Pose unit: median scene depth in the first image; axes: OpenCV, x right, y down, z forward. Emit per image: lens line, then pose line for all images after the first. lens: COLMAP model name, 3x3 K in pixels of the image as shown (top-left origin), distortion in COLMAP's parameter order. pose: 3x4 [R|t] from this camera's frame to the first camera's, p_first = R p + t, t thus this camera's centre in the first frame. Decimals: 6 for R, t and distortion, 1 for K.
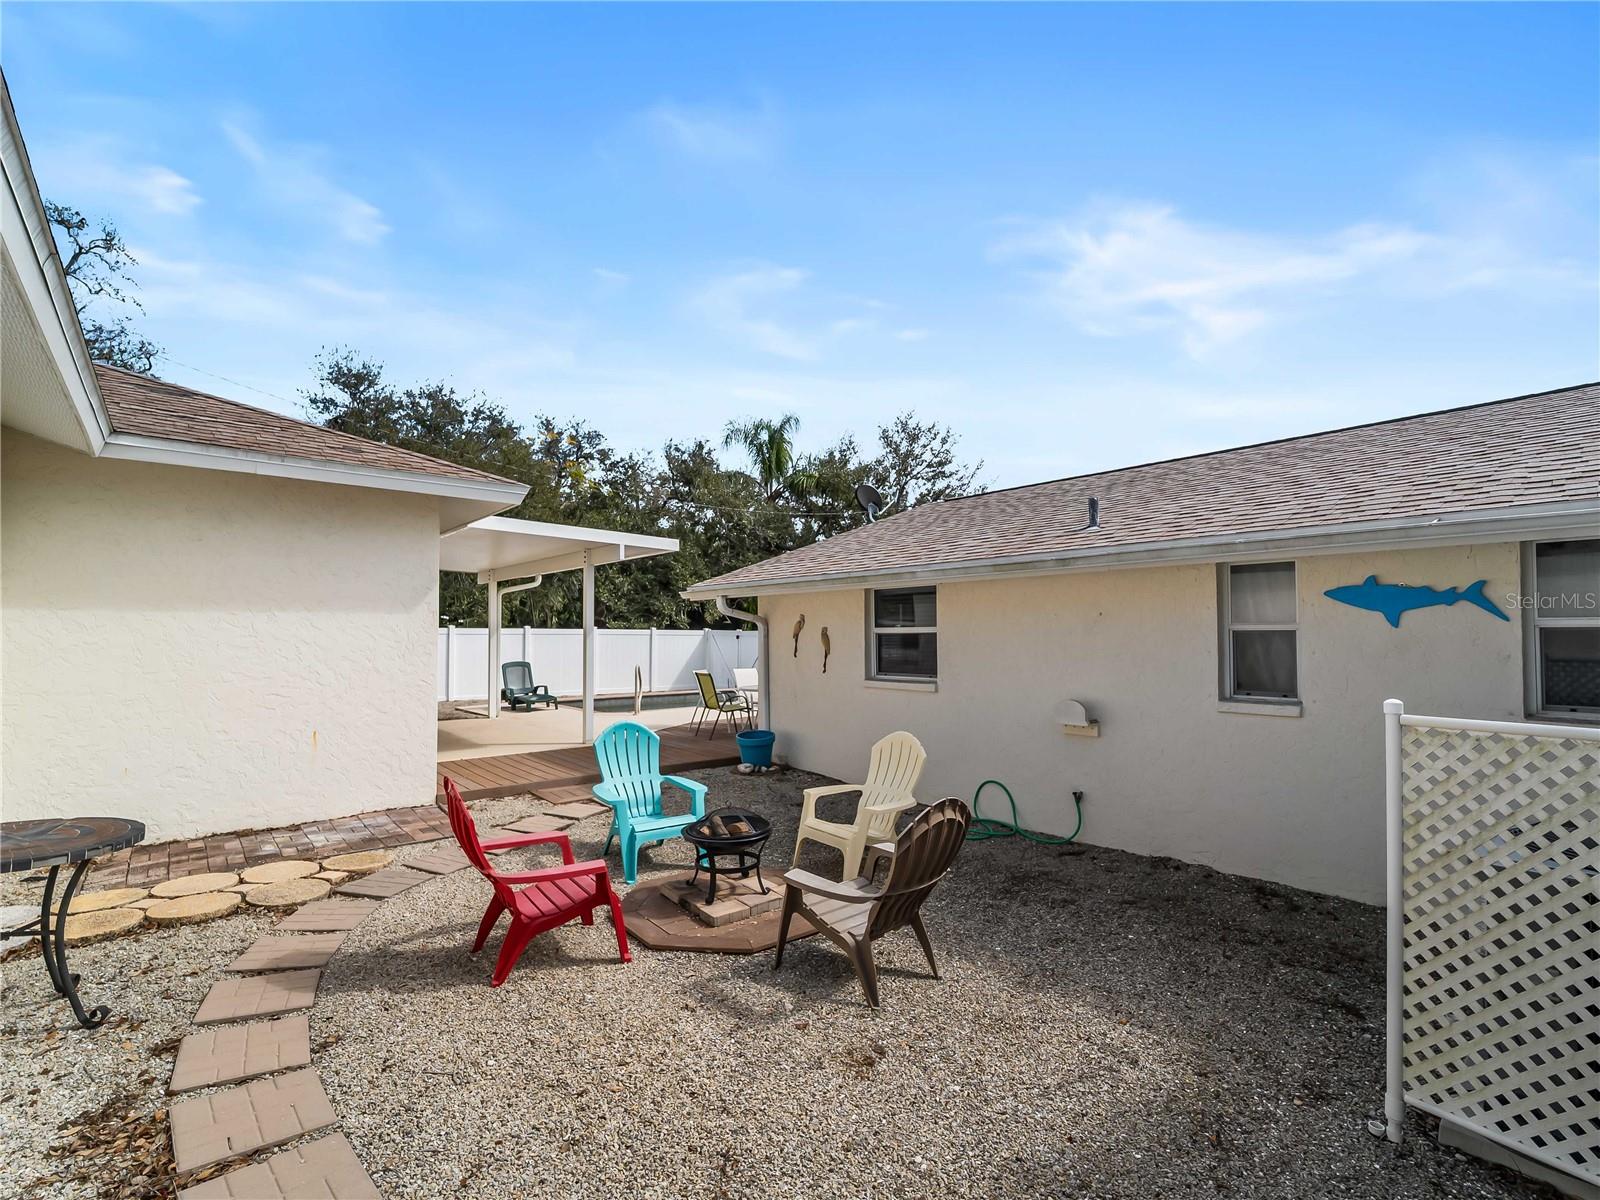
lens RADIAL K [[726.3, 0, 802.1], [0, 726.3, 622.5], [0, 0, 1]] dist [-0.000136, 0.000015]
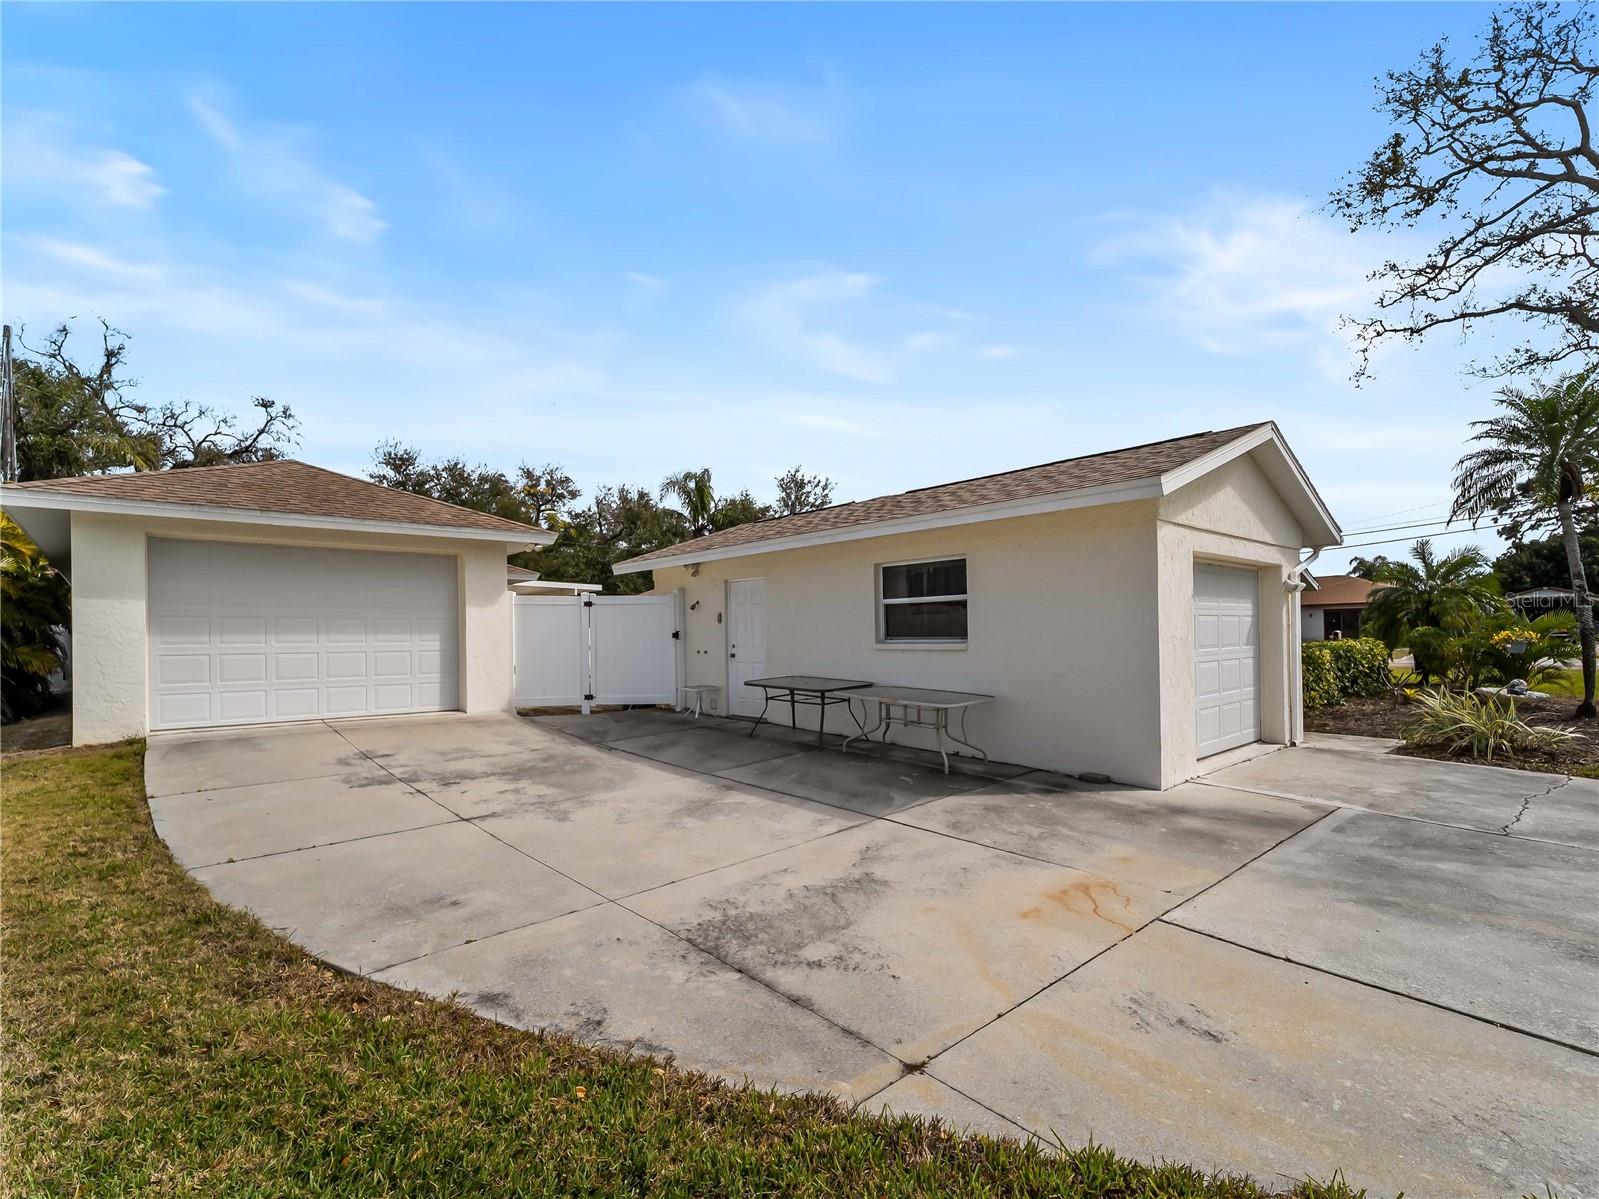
lens RADIAL K [[748.1, 0, 805.8], [0, 748.1, 639.7], [0, 0, 1]] dist [-0.011635, -0.000364]
pose [[0.999711, -0.007577, 0.022821, 0.314615], [0.006915, 0.999557, 0.028950, -0.018986], [-0.023031, -0.028784, 0.999320, -0.992466]]
